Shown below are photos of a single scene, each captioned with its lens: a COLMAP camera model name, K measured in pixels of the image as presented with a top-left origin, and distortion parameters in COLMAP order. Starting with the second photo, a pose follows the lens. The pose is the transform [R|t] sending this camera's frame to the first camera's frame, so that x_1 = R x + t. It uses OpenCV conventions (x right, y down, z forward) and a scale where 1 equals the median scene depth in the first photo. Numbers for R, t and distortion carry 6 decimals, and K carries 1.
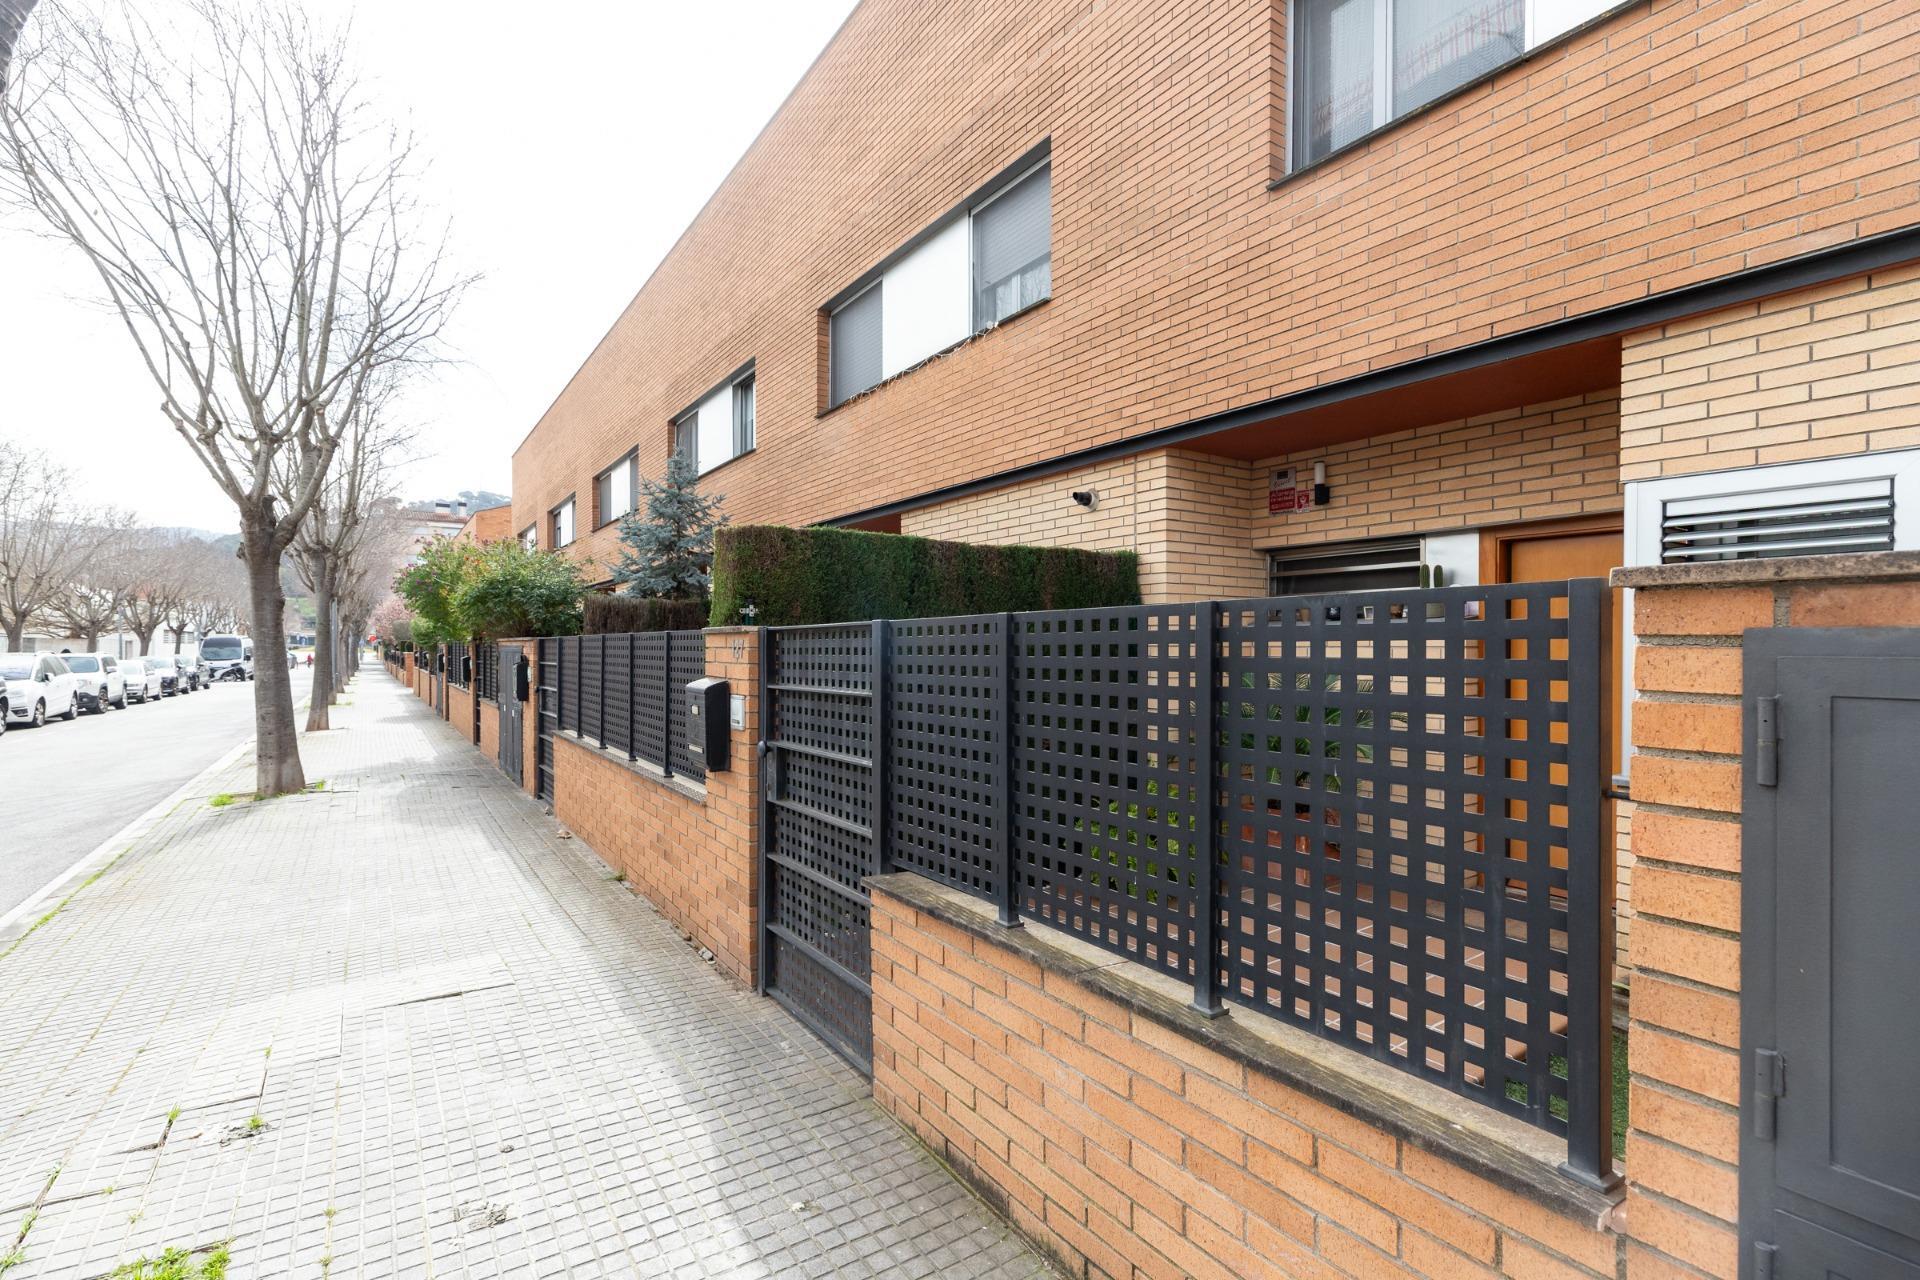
lens RADIAL K [[873.3, 0, 969.9], [0, 873.3, 646.3], [0, 0, 1]] dist [-0.001023, 0.000010]
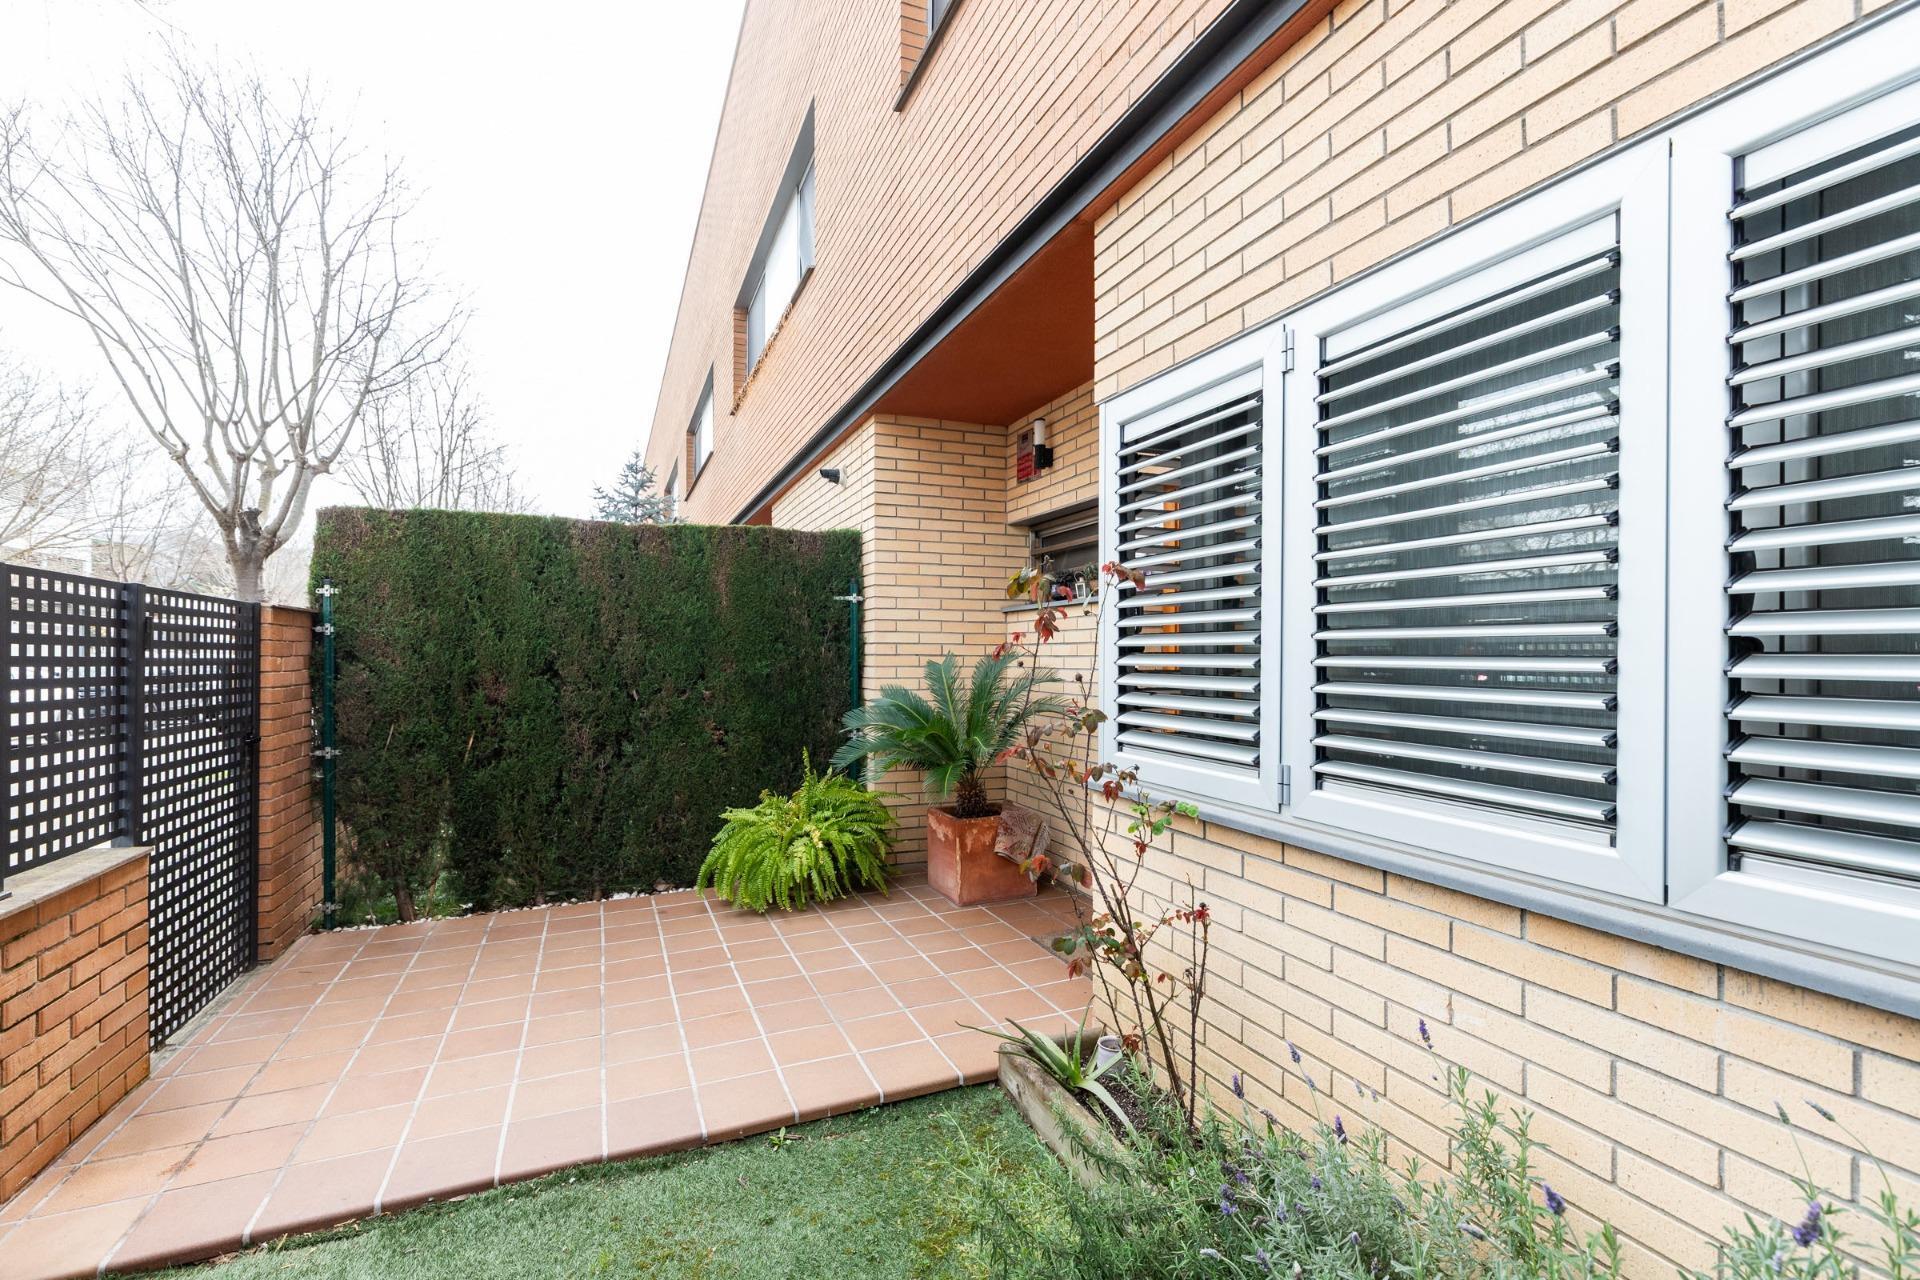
lens RADIAL K [[873.3, 0, 957.1], [0, 873.3, 647.9], [0, 0, 1]] dist [-0.001023, 0.000010]
pose [[0.977006, 0.000358, -0.213211, 0.497652], [-0.002116, 0.999966, -0.008017, 0.023212], [0.213201, 0.008284, 0.976973, 0.133036]]
